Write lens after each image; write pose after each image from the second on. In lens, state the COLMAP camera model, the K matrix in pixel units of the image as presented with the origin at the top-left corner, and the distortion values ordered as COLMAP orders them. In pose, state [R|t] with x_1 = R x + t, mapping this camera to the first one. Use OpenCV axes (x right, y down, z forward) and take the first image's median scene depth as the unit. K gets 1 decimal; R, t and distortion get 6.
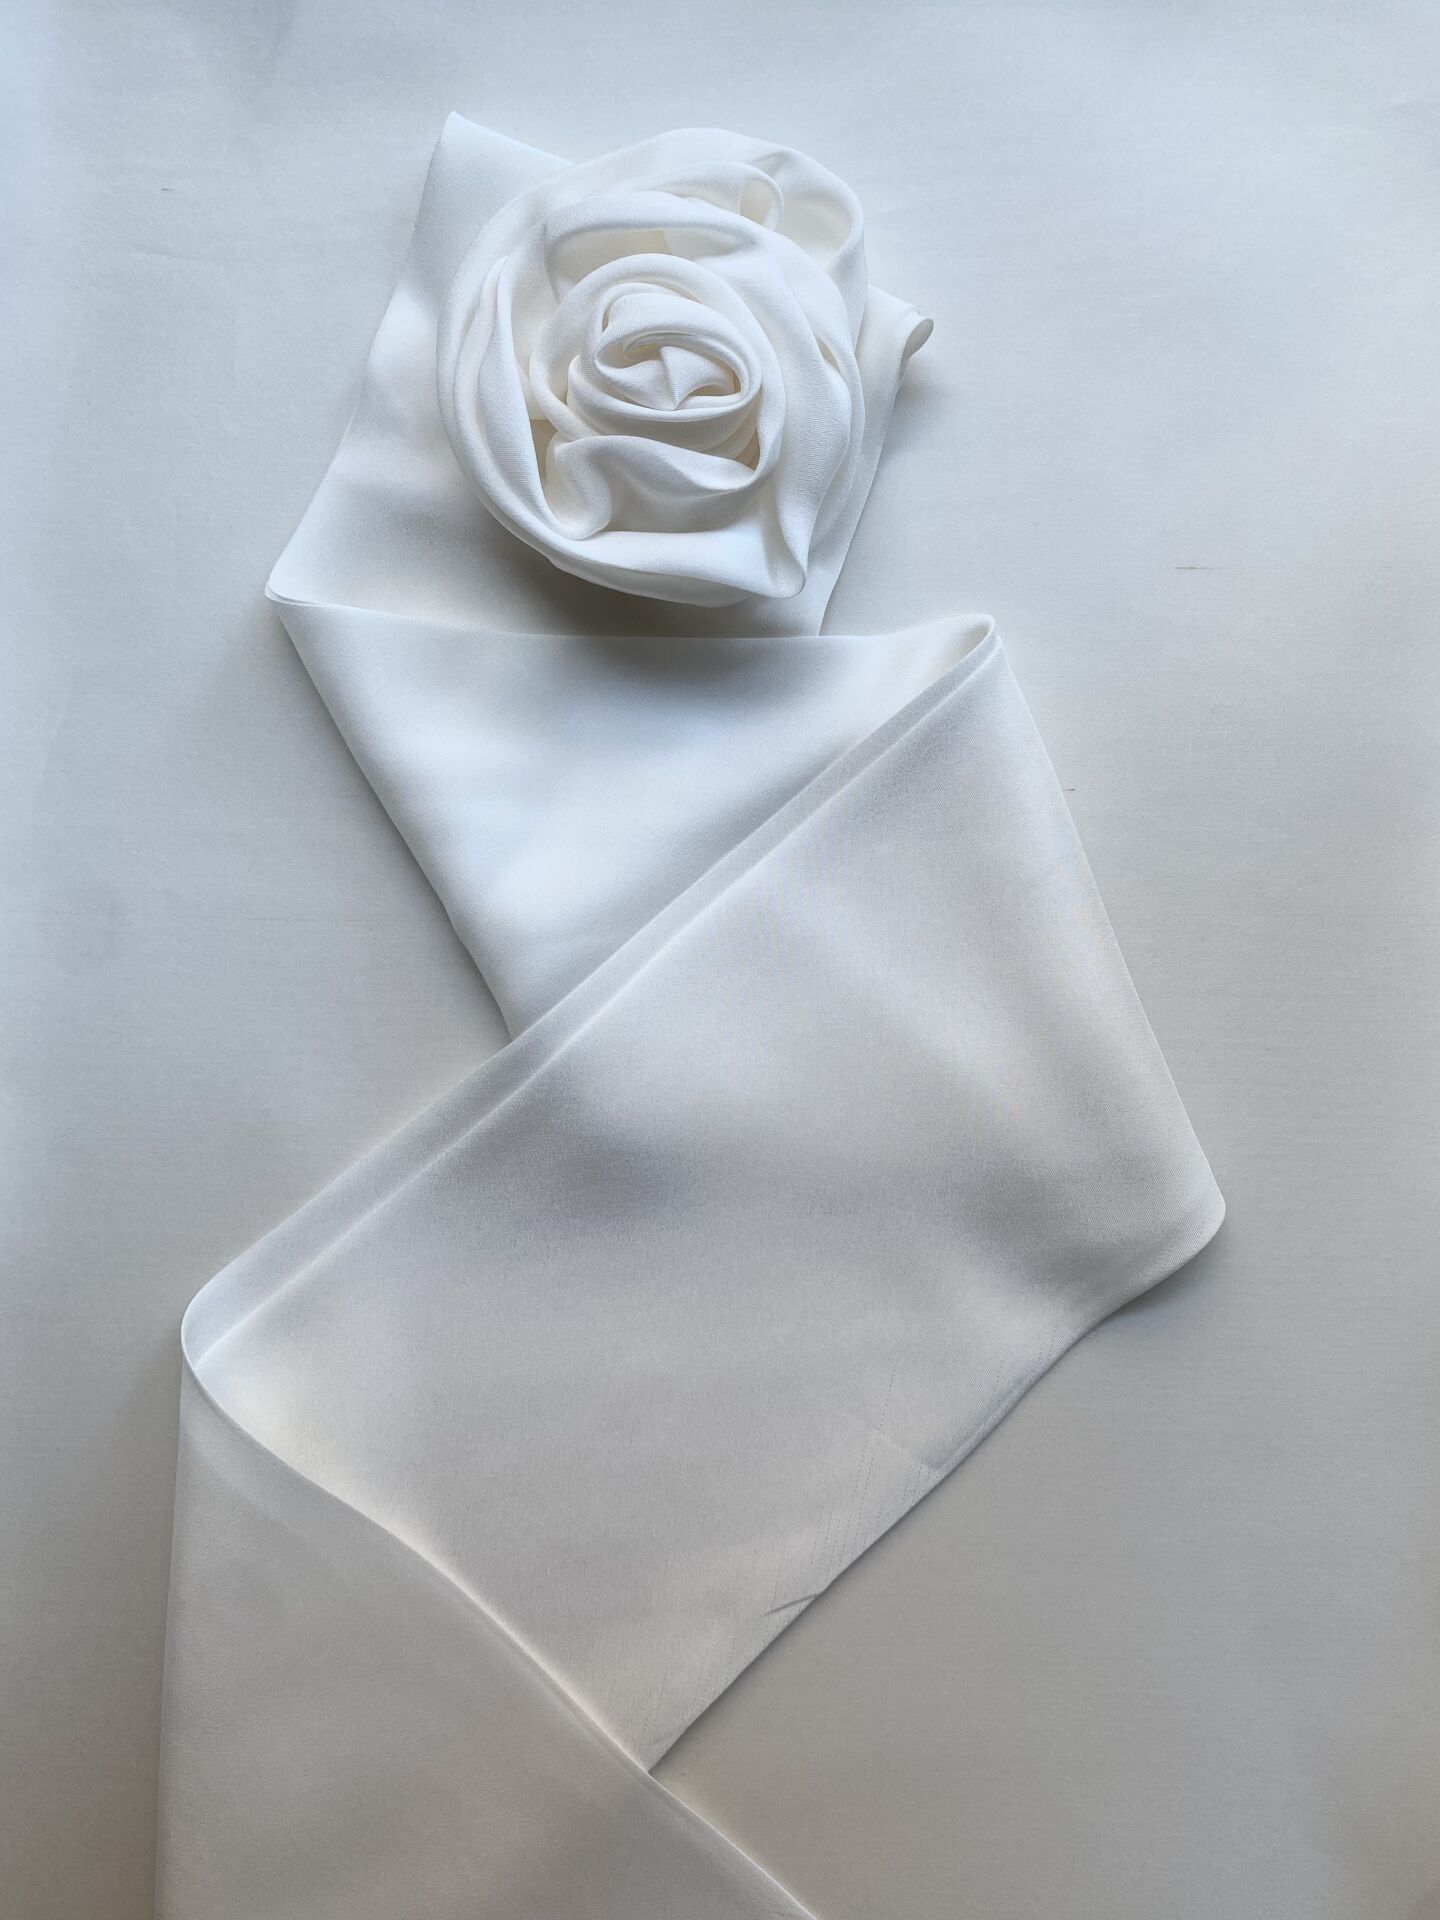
lens RADIAL K [[1459.2, 0, 720.0], [0, 1459.2, 960.0], [0, 0, 1]] dist [-0.000337, -0.004572]
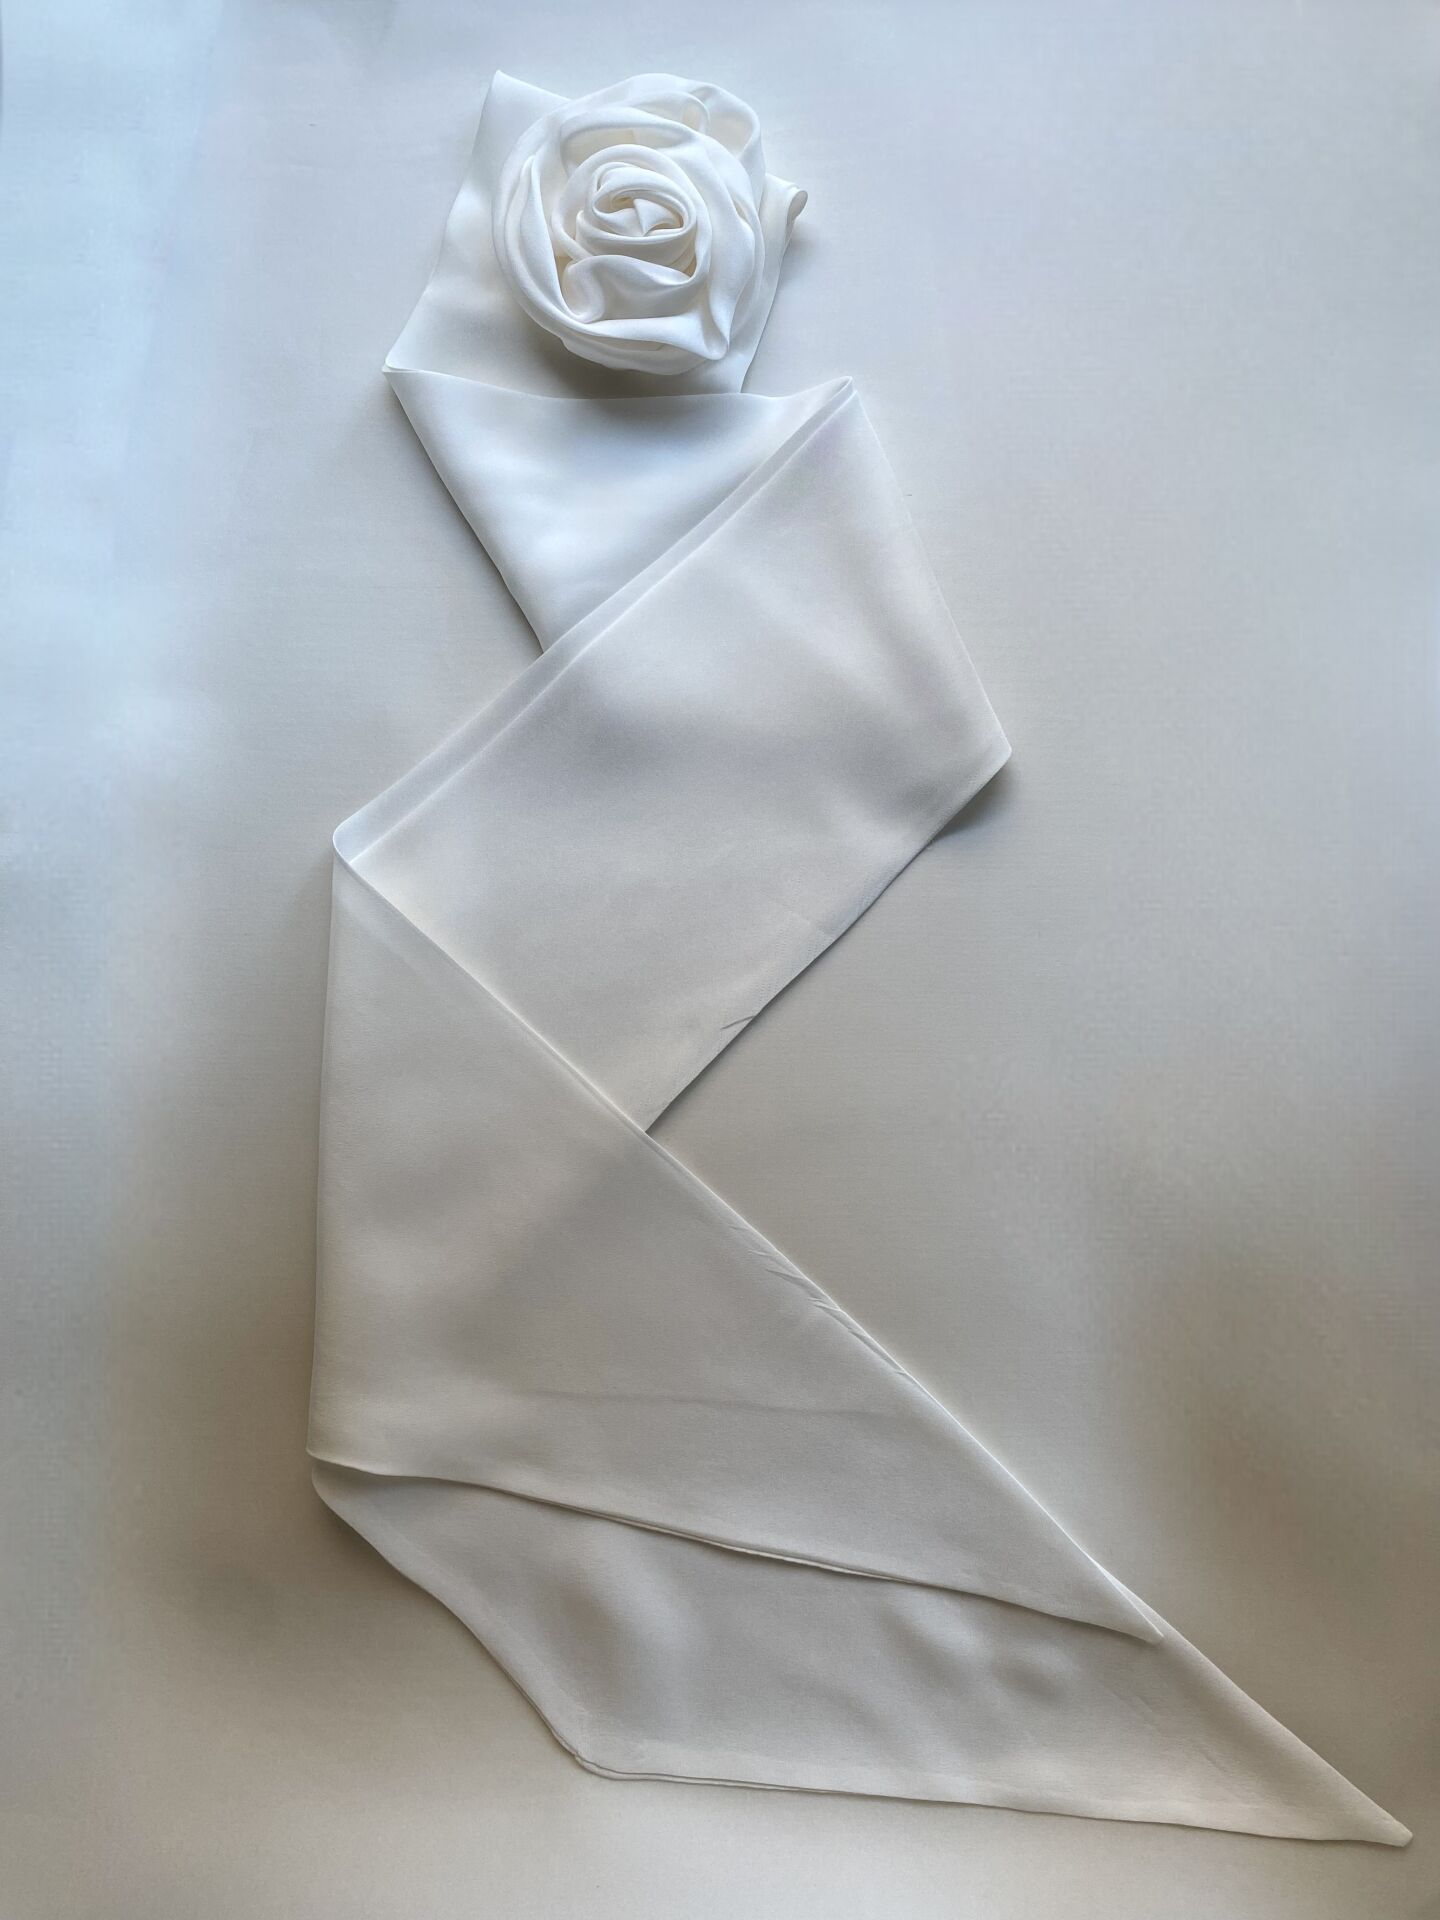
lens RADIAL K [[1446.6, 0, 720.0], [0, 1446.6, 960.0], [0, 0, 1]] dist [-0.000754, 0.000529]
pose [[0.999763, -0.021351, 0.004259, 0.028094], [0.021534, 0.998569, -0.048949, 0.465771], [-0.003207, 0.049029, 0.998792, -0.517462]]
